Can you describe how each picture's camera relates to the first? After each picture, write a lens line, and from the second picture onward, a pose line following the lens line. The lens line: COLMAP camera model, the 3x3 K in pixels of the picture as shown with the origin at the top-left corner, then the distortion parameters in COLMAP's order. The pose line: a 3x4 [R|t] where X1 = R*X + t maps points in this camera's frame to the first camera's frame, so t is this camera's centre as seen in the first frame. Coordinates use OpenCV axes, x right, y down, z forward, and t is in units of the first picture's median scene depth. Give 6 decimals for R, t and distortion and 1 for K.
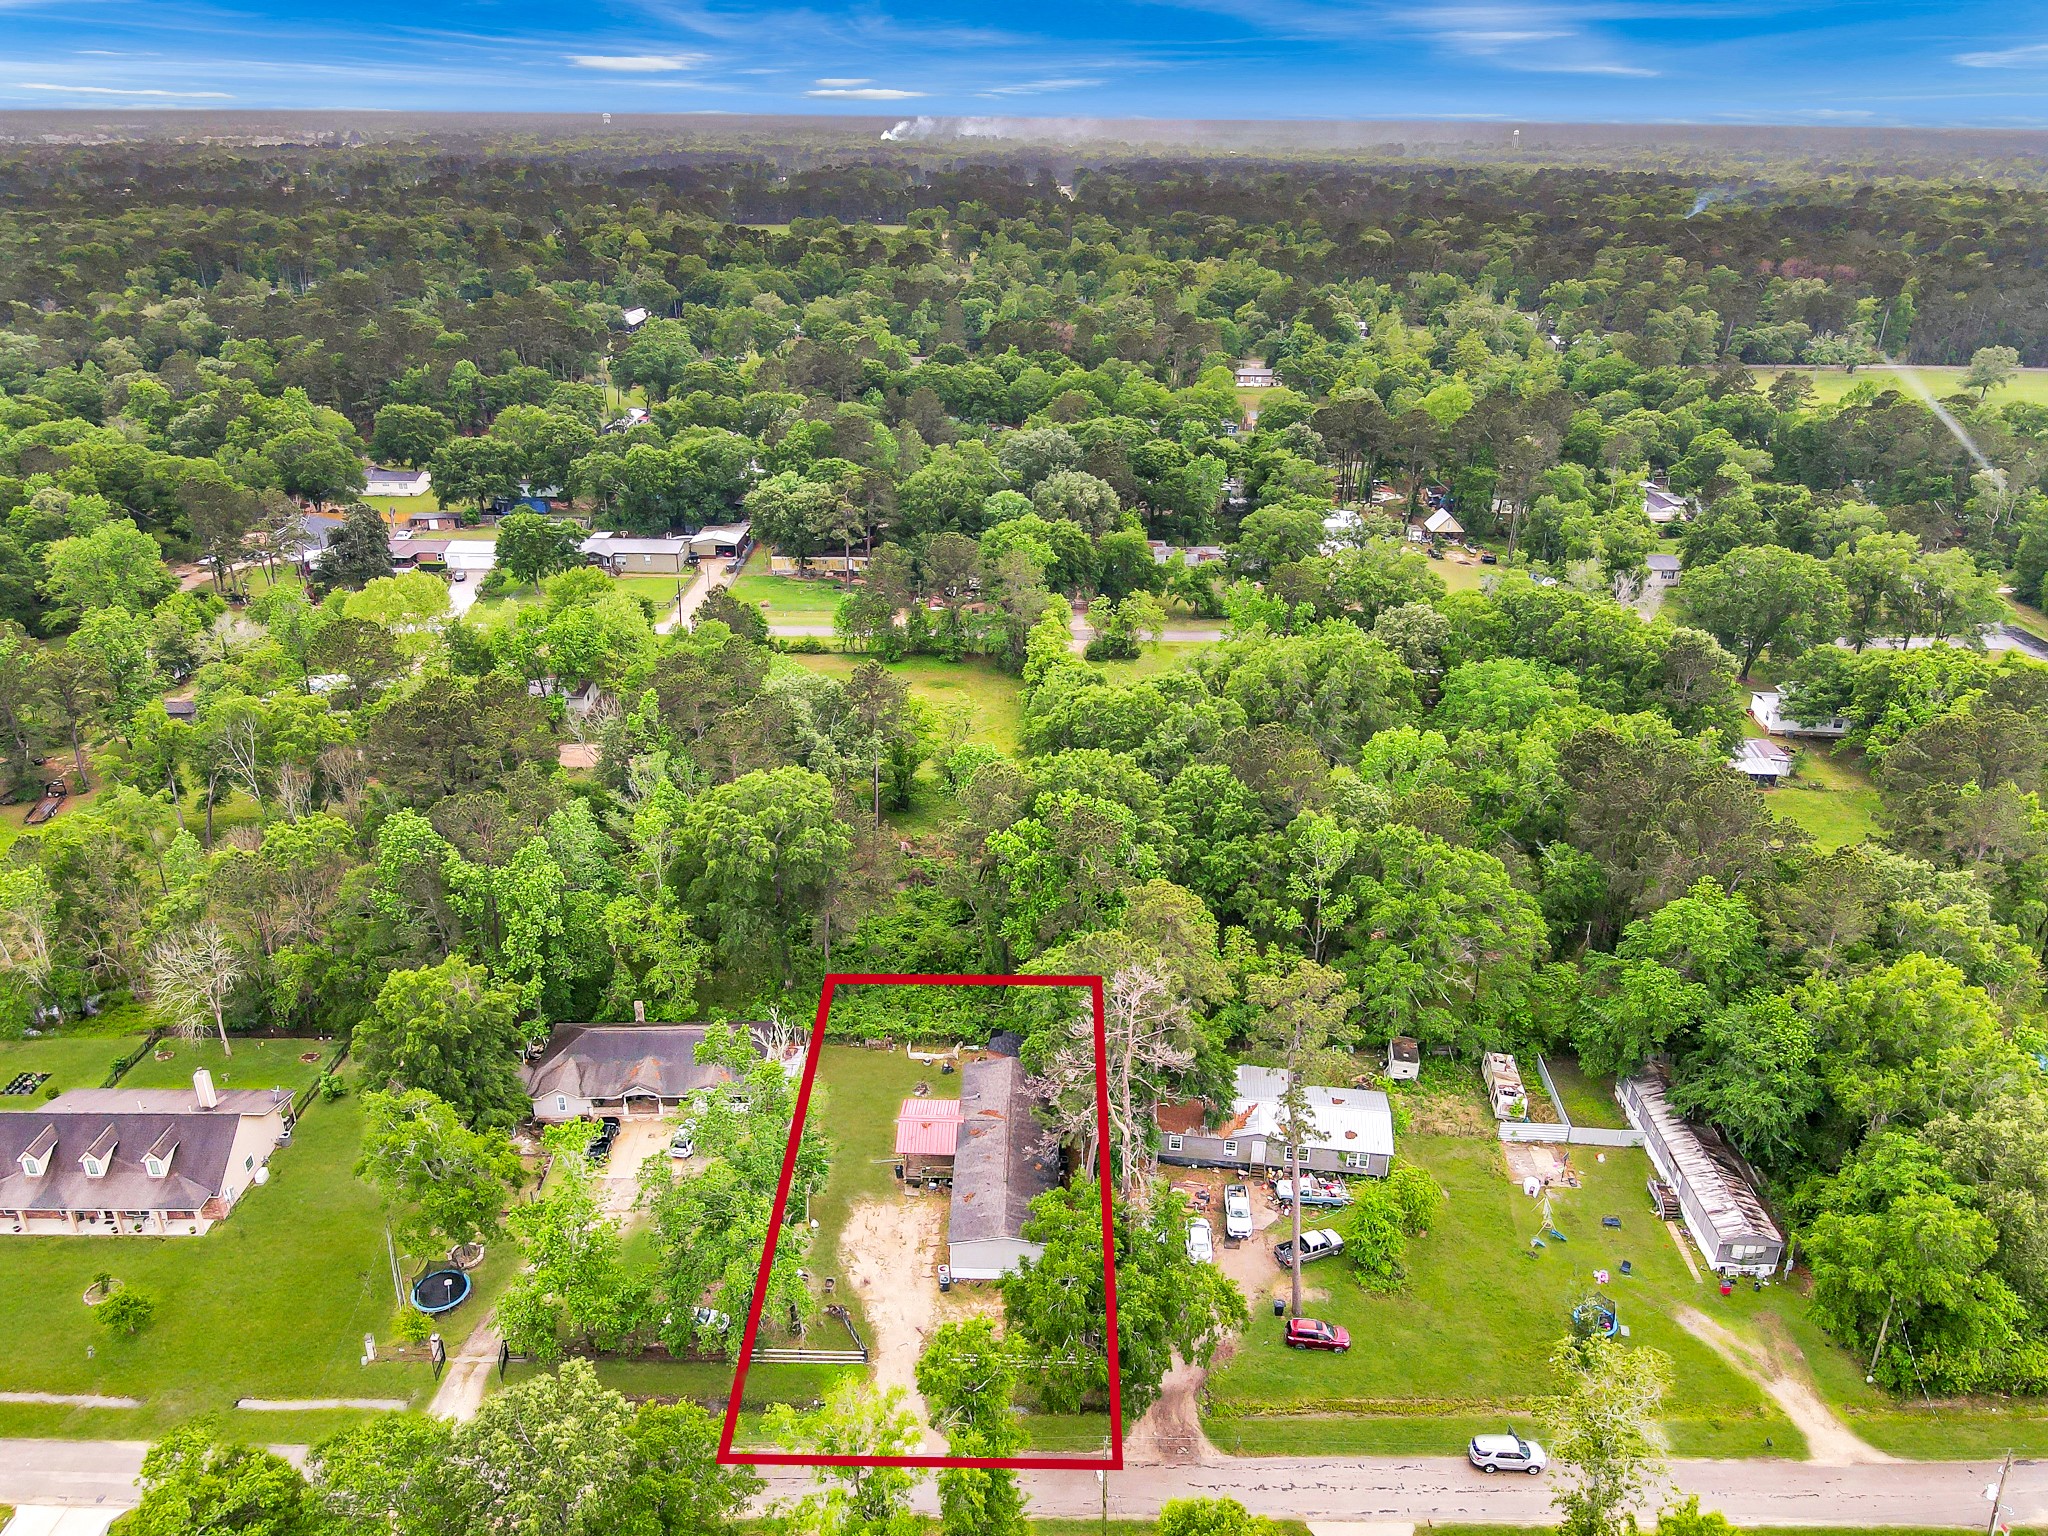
lens RADIAL K [[1505.9, 0, 1015.1], [0, 1505.9, 774.5], [0, 0, 1]] dist [0.003795, 0.003246]
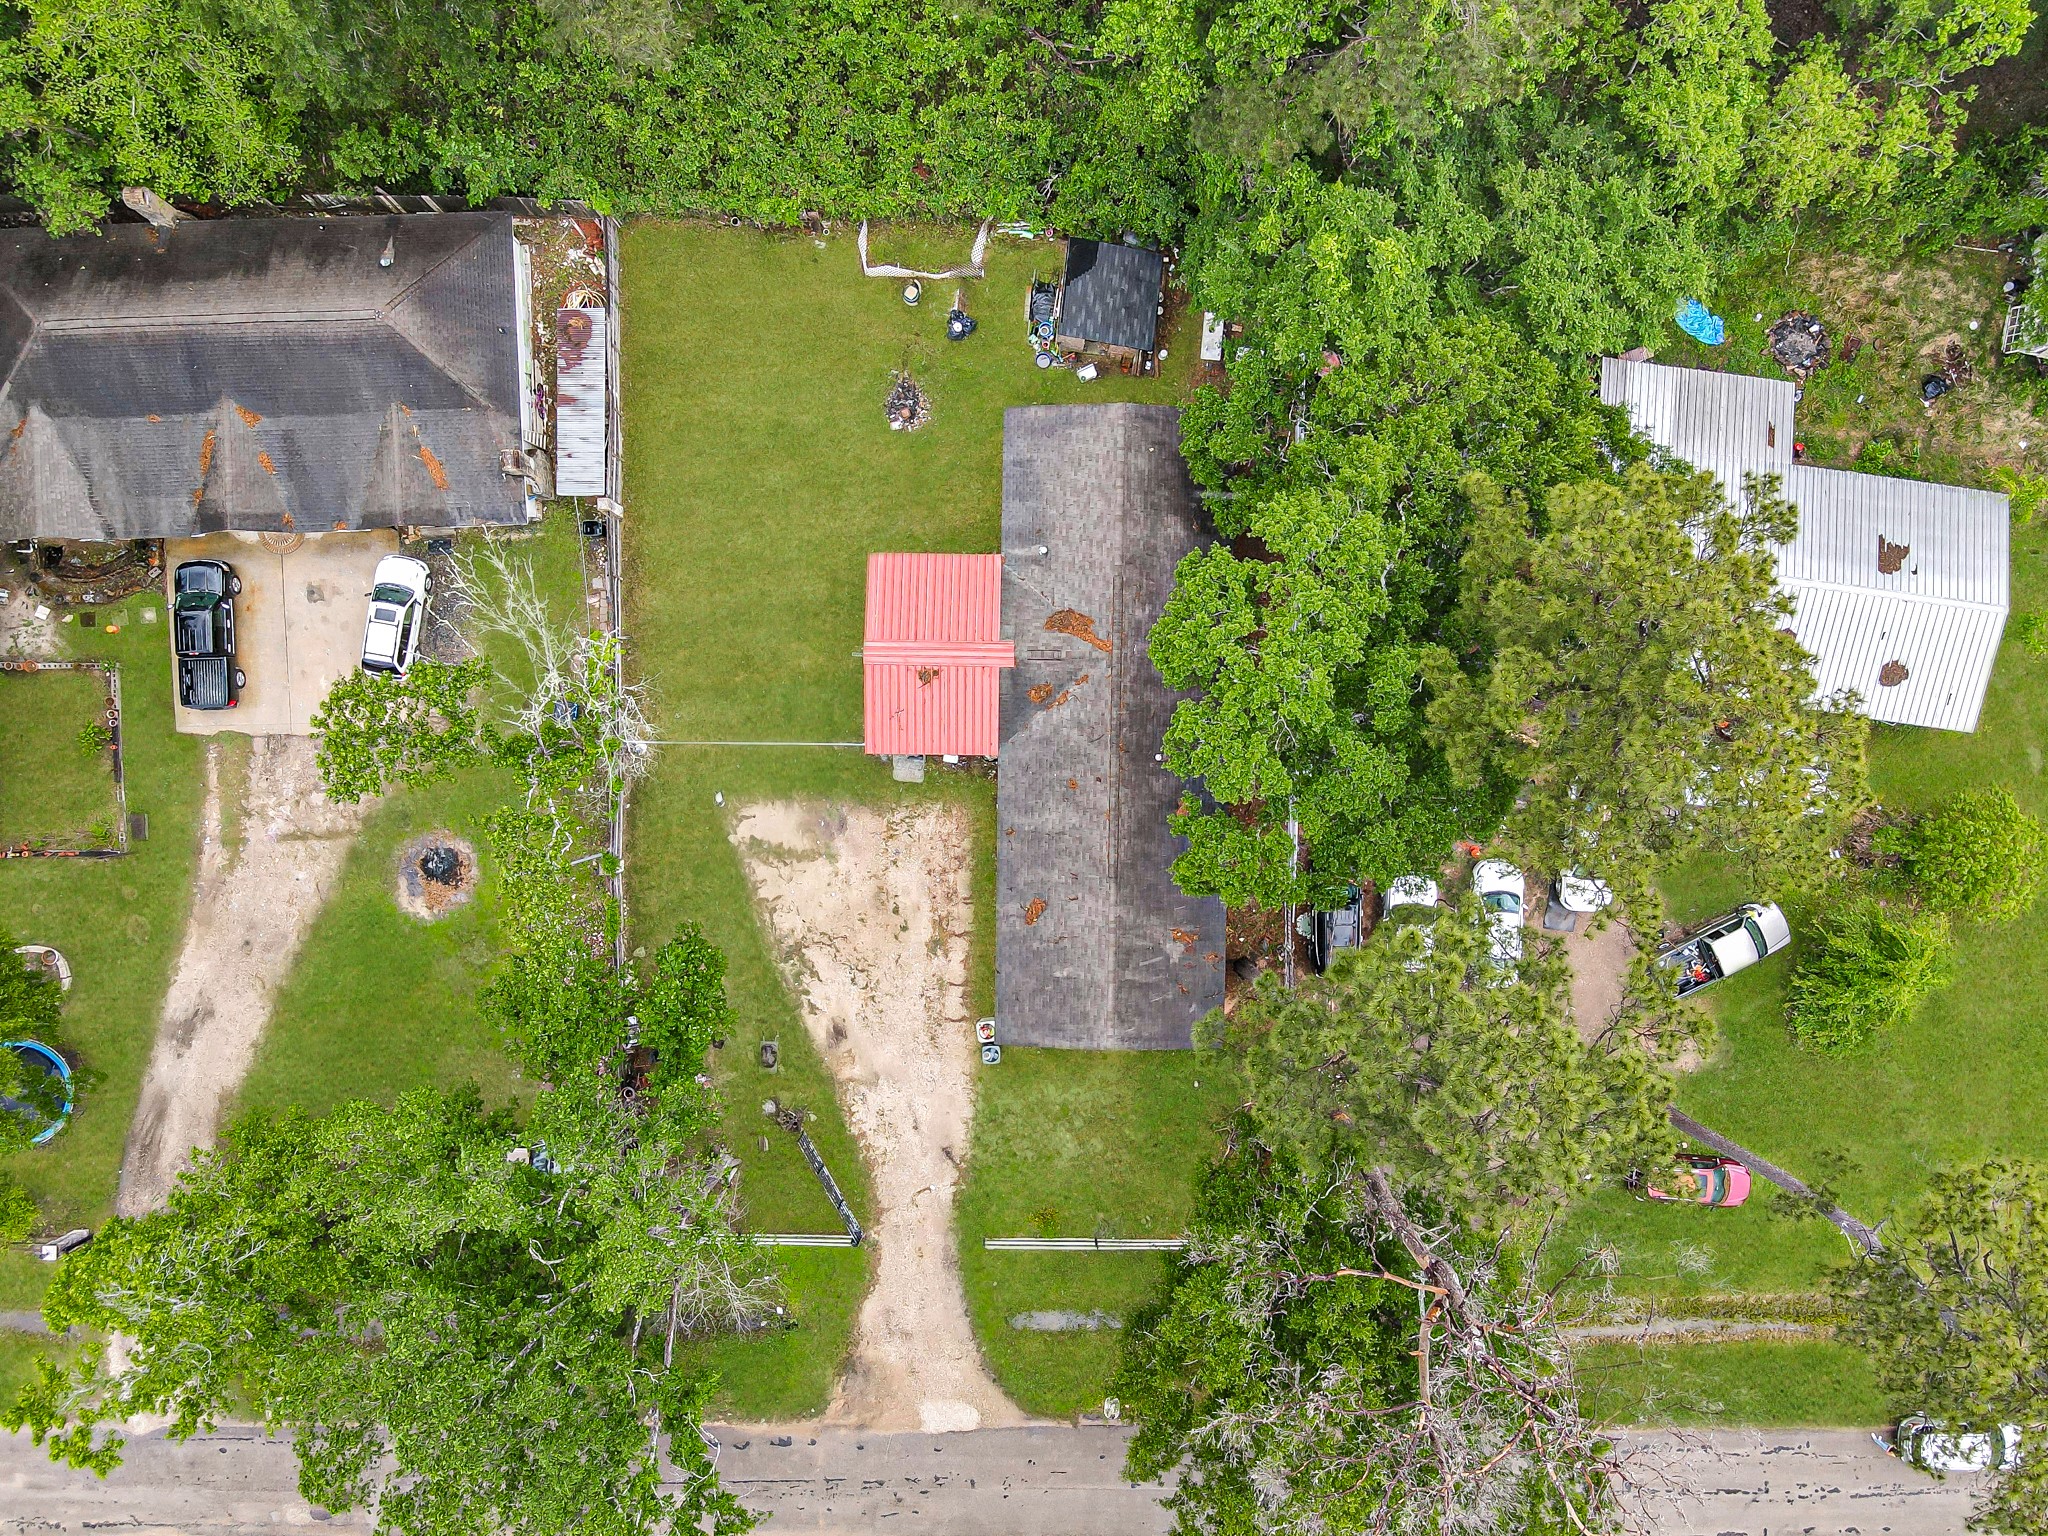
lens RADIAL K [[1505.9, 0, 1015.1], [0, 1505.9, 774.5], [0, 0, 1]] dist [0.003795, 0.003246]
pose [[0.999954, -0.007086, -0.006439, -0.031602], [0.008684, 0.388058, 0.921594, -0.159198], [-0.004032, -0.921608, 0.388101, 0.810517]]
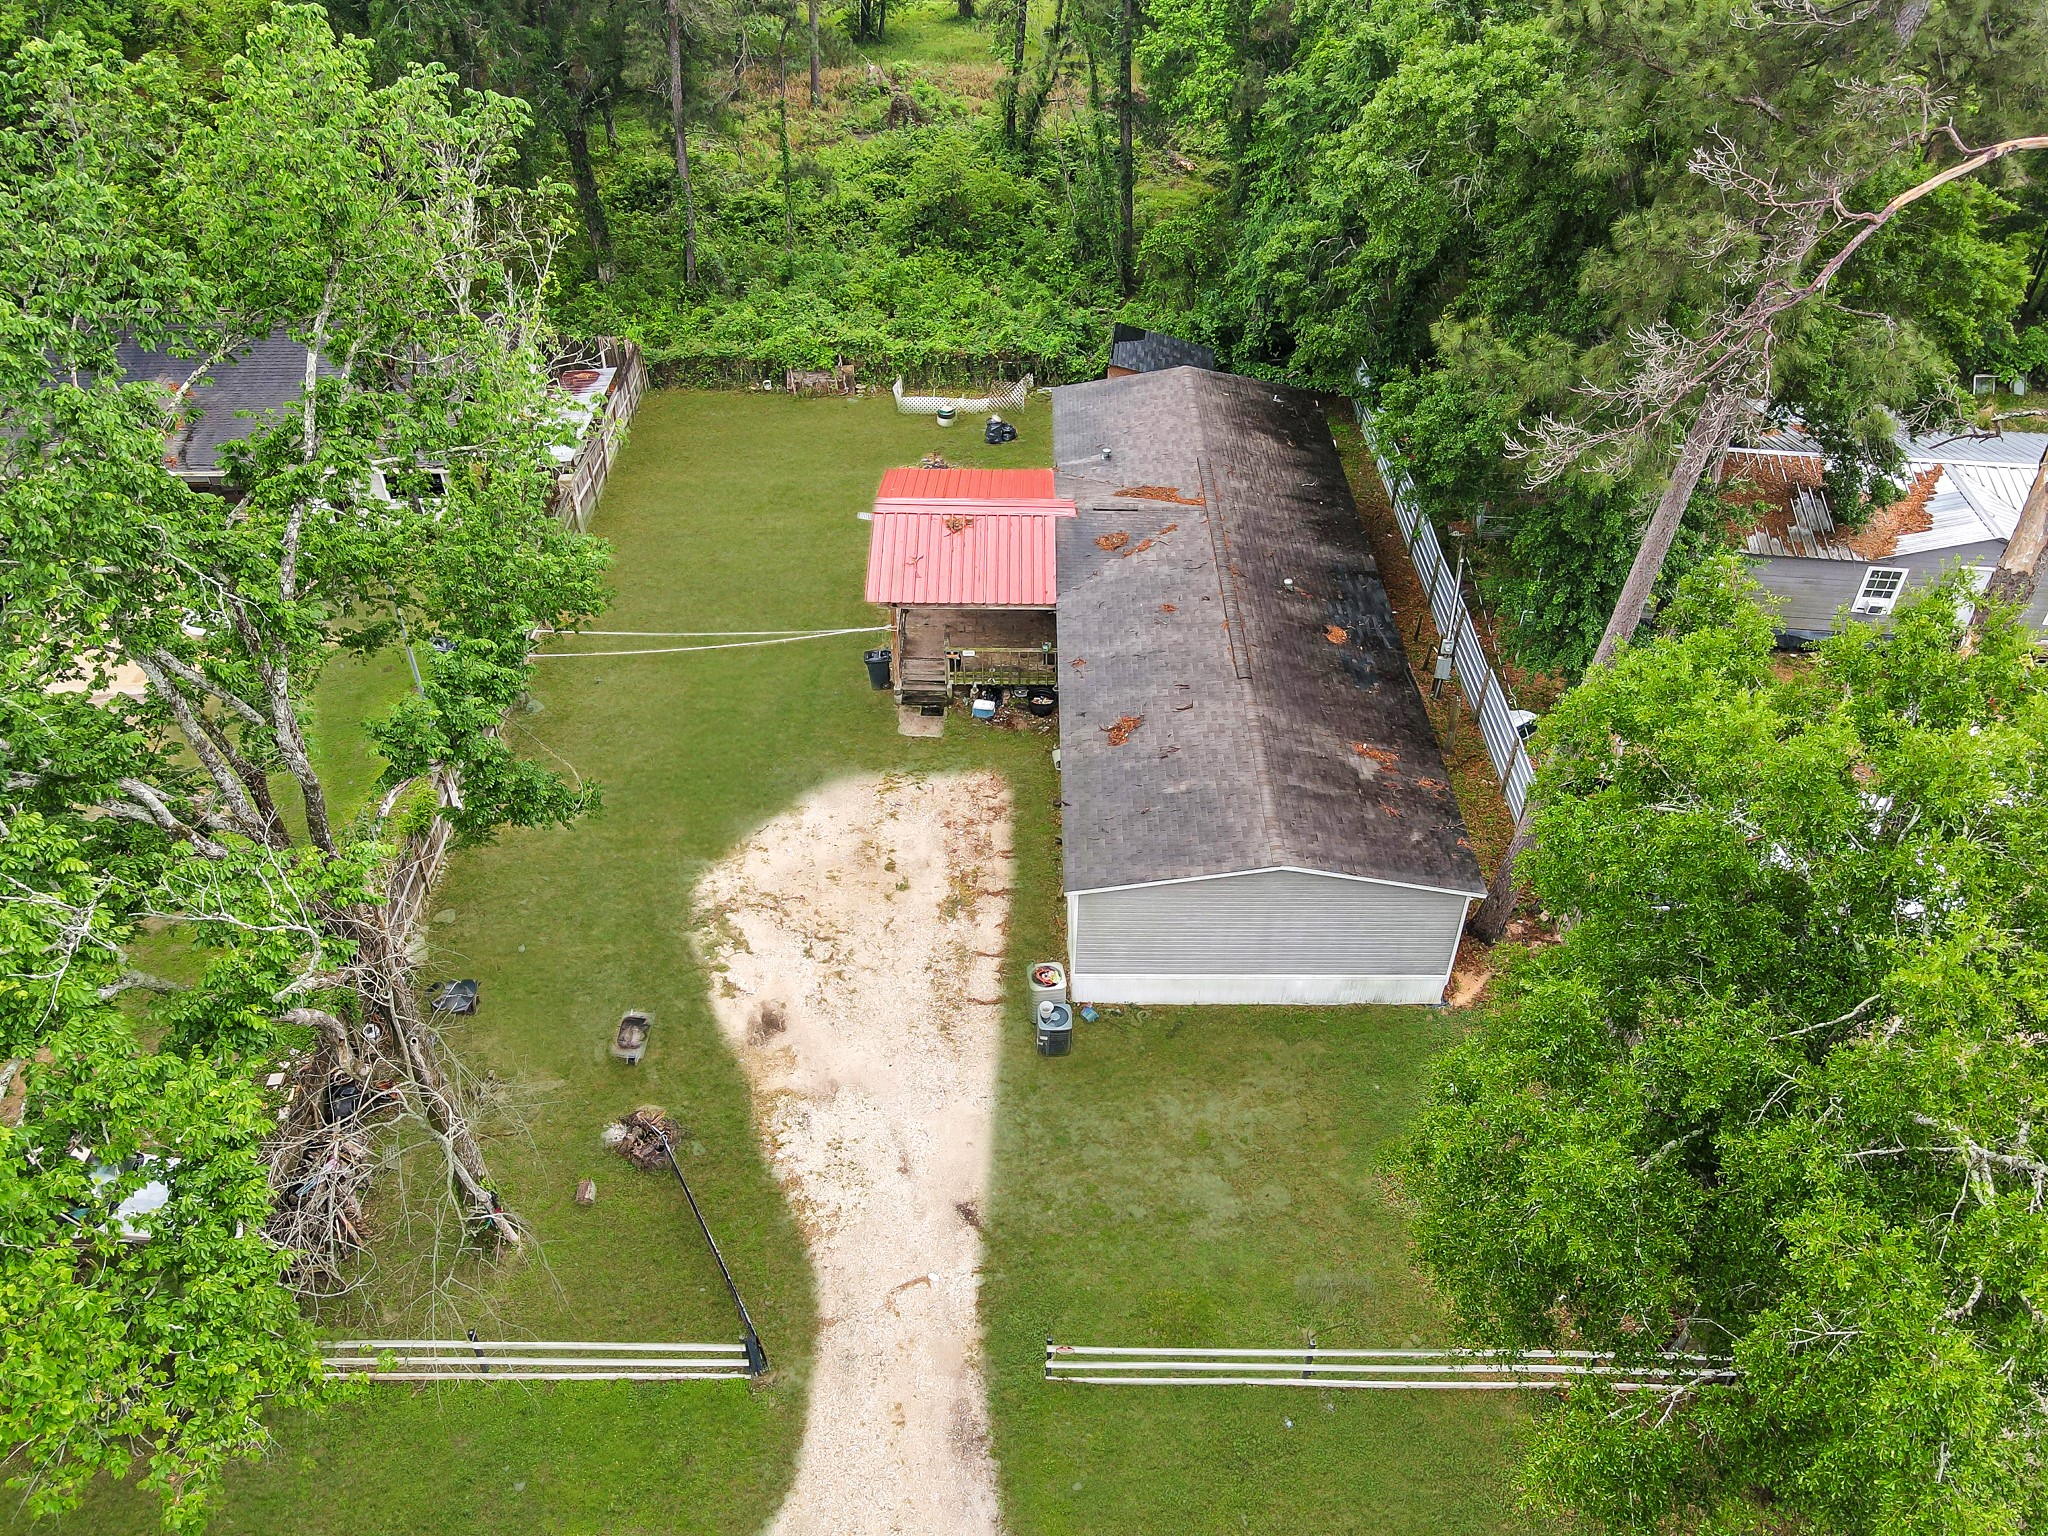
lens RADIAL K [[1505.9, 0, 1015.1], [0, 1505.9, 774.5], [0, 0, 1]] dist [0.003795, 0.003246]
pose [[0.999899, -0.012150, 0.007349, -0.050553], [0.009833, 0.965838, 0.258962, 0.202670], [-0.010244, -0.258863, 0.965860, 0.681878]]
